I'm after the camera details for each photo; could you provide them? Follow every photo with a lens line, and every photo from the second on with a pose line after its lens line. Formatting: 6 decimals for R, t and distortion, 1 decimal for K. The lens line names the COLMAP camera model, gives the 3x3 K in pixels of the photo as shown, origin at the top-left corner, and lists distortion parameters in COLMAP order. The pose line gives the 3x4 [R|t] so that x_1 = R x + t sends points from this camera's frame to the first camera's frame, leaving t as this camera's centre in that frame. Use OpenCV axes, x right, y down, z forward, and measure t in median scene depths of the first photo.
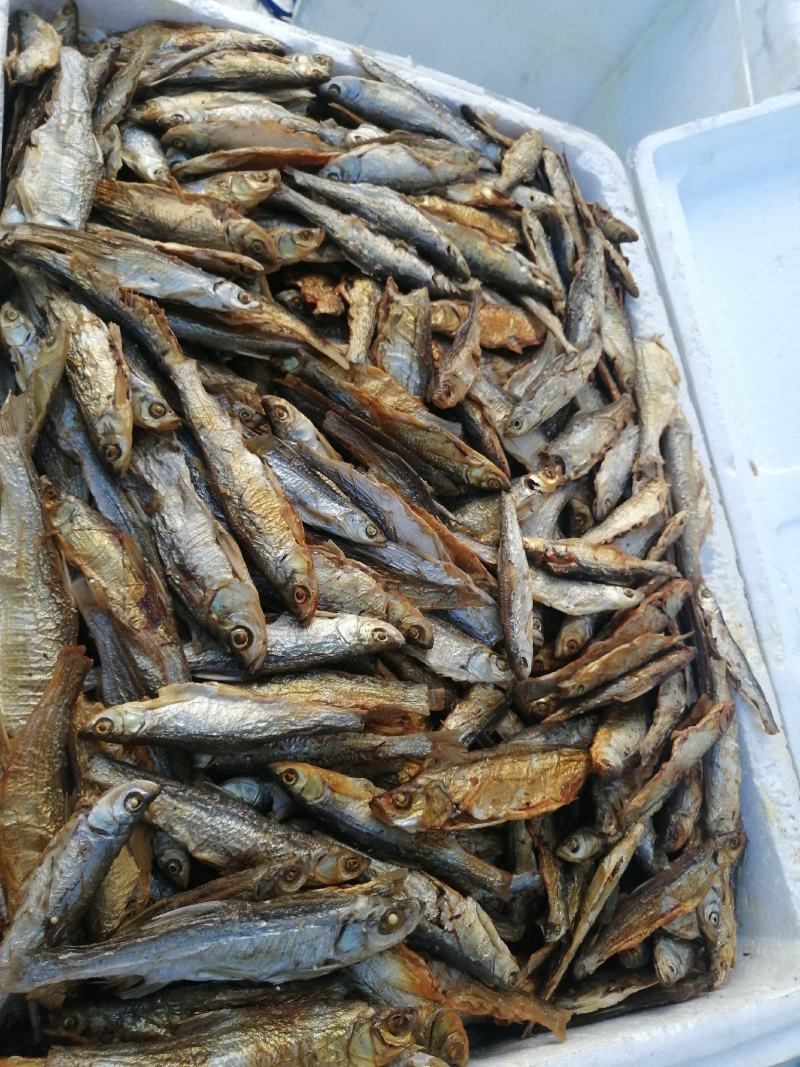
lens RADIAL K [[849.3, 0, 378.7], [0, 849.3, 537.0], [0, 0, 1]] dist [-0.053450, 0.077671]
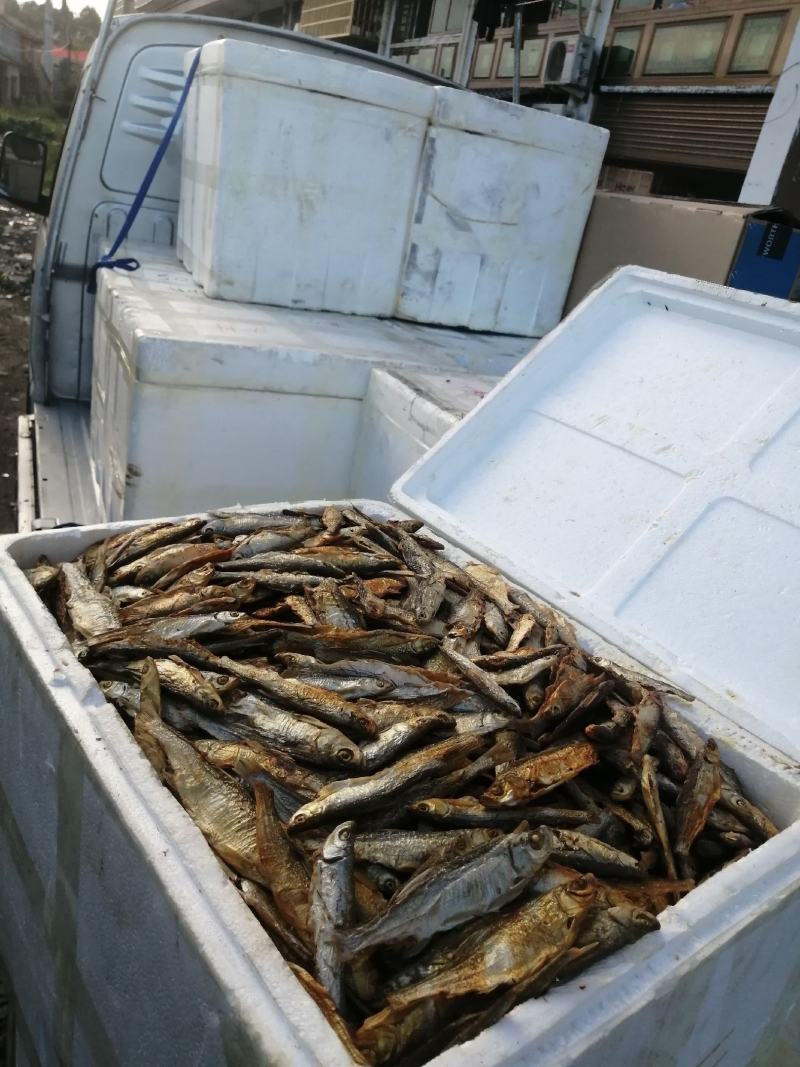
lens RADIAL K [[849.3, 0, 378.7], [0, 849.3, 537.0], [0, 0, 1]] dist [-0.053450, 0.077671]
pose [[0.846949, -0.444292, 0.292030, -0.300950], [0.531672, 0.706674, -0.466837, 0.458486], [0.001042, 0.550652, 0.834734, -0.375251]]
